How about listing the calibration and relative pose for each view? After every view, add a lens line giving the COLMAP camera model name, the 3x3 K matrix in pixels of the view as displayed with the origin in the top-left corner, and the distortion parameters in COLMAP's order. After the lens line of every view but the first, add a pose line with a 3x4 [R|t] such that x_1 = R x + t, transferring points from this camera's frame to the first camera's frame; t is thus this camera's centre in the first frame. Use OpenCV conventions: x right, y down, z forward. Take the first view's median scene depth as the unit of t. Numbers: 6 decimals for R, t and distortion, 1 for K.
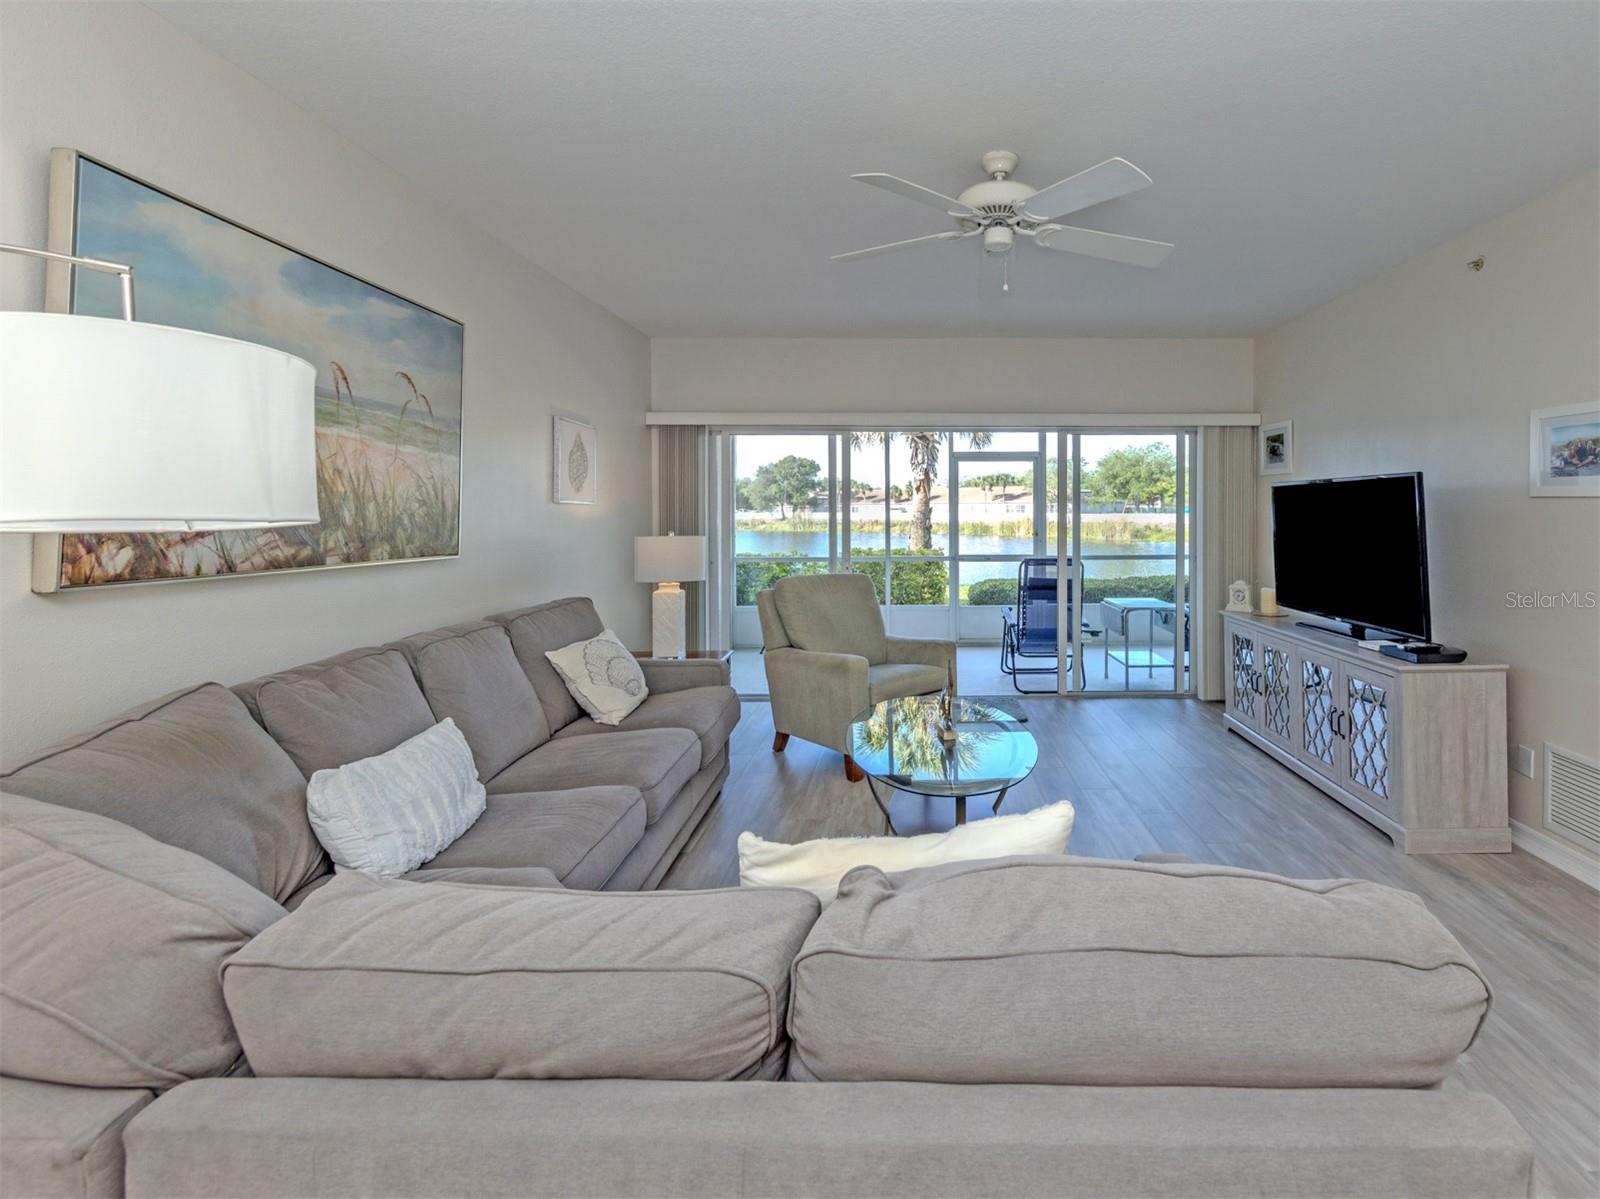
lens RADIAL K [[722.9, 0, 897.9], [0, 722.9, 481.9], [0, 0, 1]] dist [-0.011632, -0.000372]
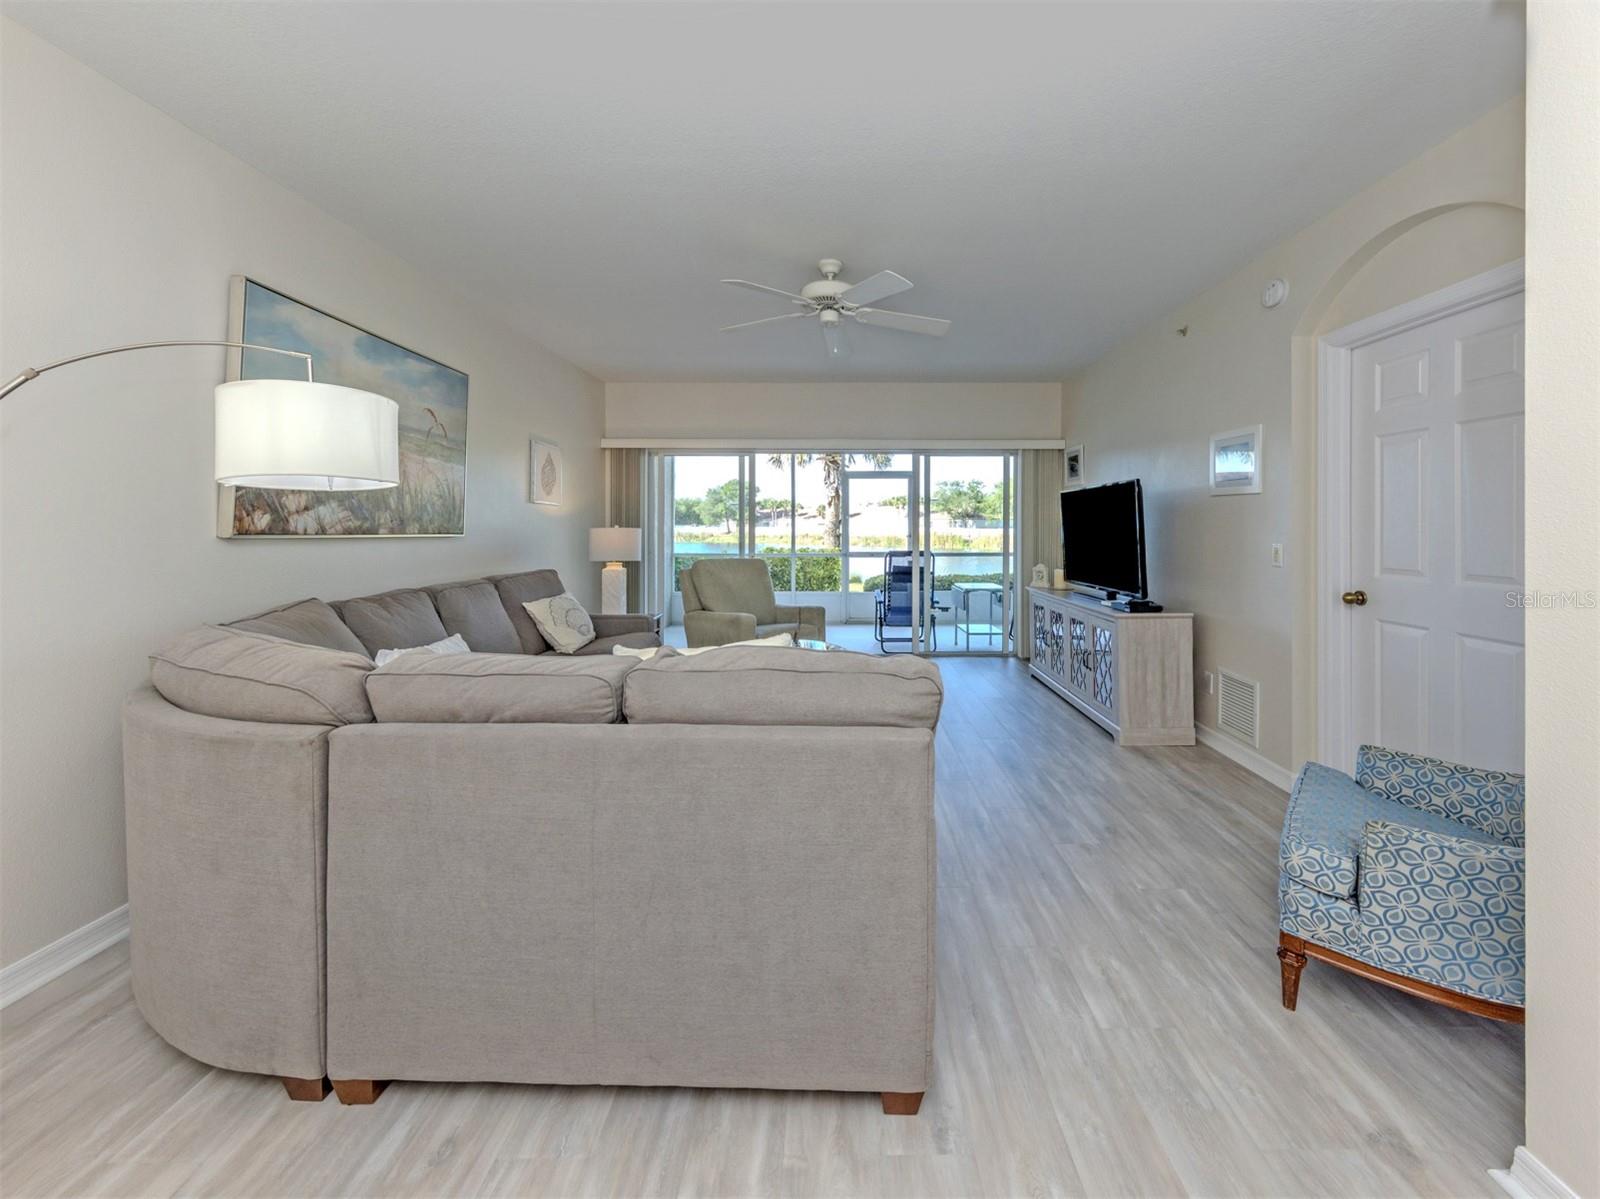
lens RADIAL K [[615.5, 0, 820.0], [0, 615.5, 494.5], [0, 0, 1]] dist [-0.012434, 0.000346]
pose [[0.999914, 0.002133, -0.012932, 0.118940], [-0.002295, 0.999918, -0.012590, 0.034477], [0.012904, 0.012619, 0.999837, -0.218430]]
